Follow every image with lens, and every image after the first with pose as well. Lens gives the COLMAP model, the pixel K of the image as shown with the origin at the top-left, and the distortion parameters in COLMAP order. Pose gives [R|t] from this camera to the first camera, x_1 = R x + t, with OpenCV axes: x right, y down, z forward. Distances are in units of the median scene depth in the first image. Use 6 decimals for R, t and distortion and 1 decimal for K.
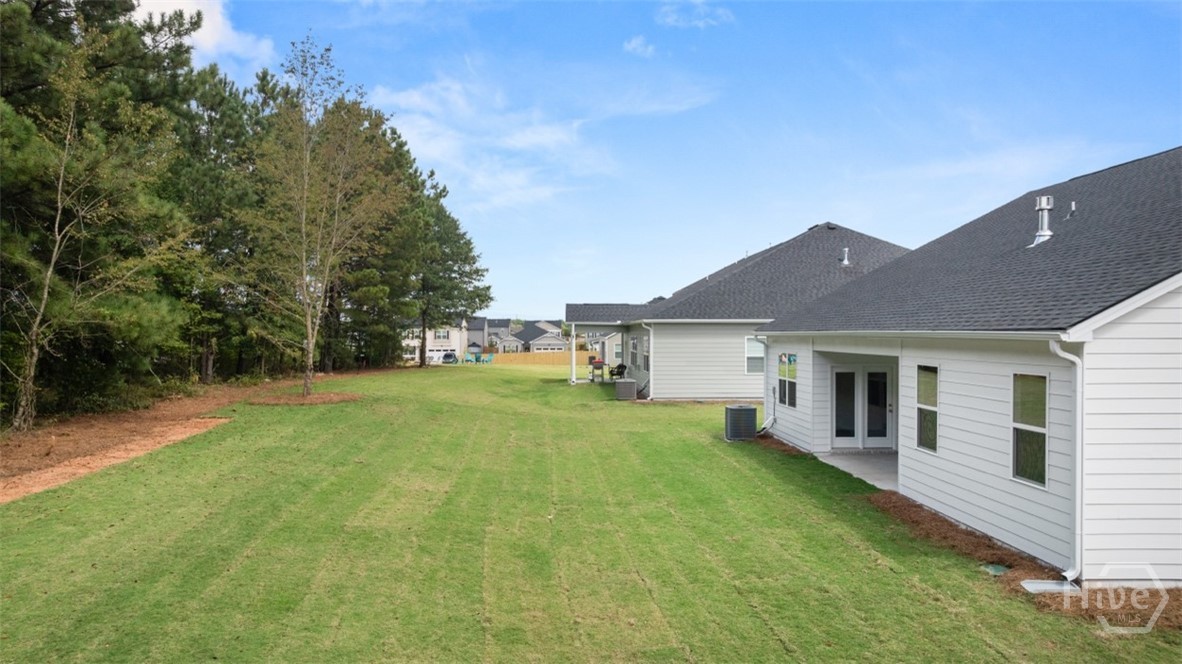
lens RADIAL K [[833.1, 0, 599.6], [0, 833.1, 336.7], [0, 0, 1]] dist [-0.021754, 0.009581]
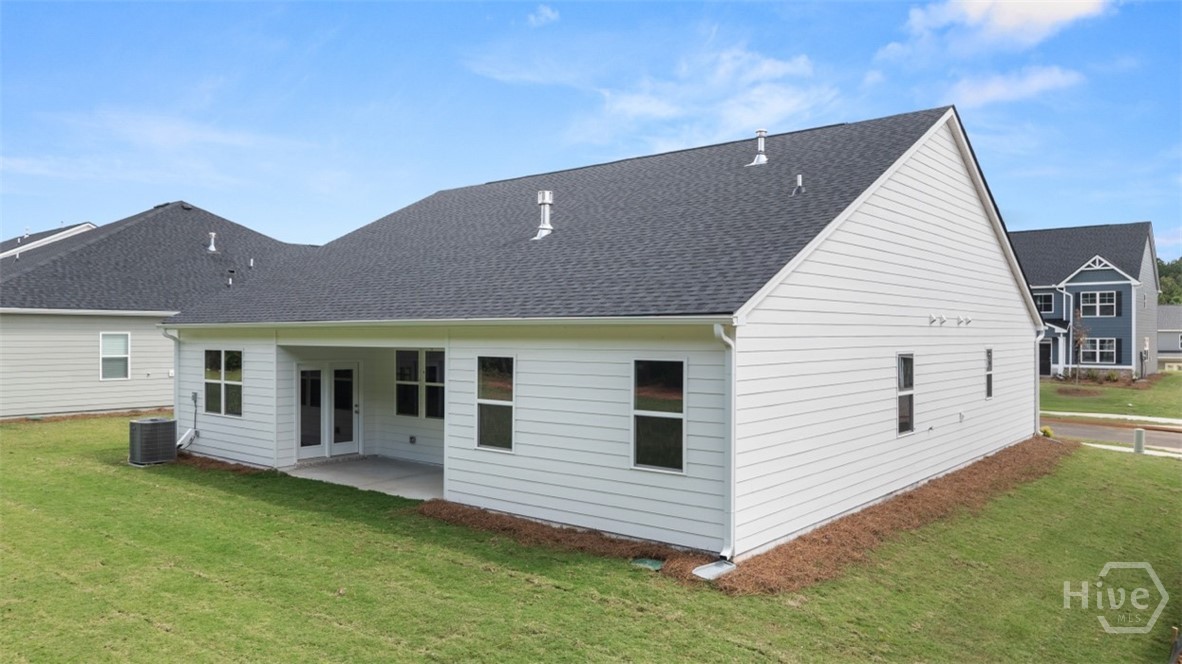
lens RADIAL K [[833.1, 0, 592.9], [0, 833.1, 333.0], [0, 0, 1]] dist [-0.021754, 0.009581]
pose [[0.672659, 0.002762, 0.739947, -0.249837], [0.002319, 0.999980, -0.005841, 0.016854], [-0.739949, 0.005644, 0.672639, 0.354265]]
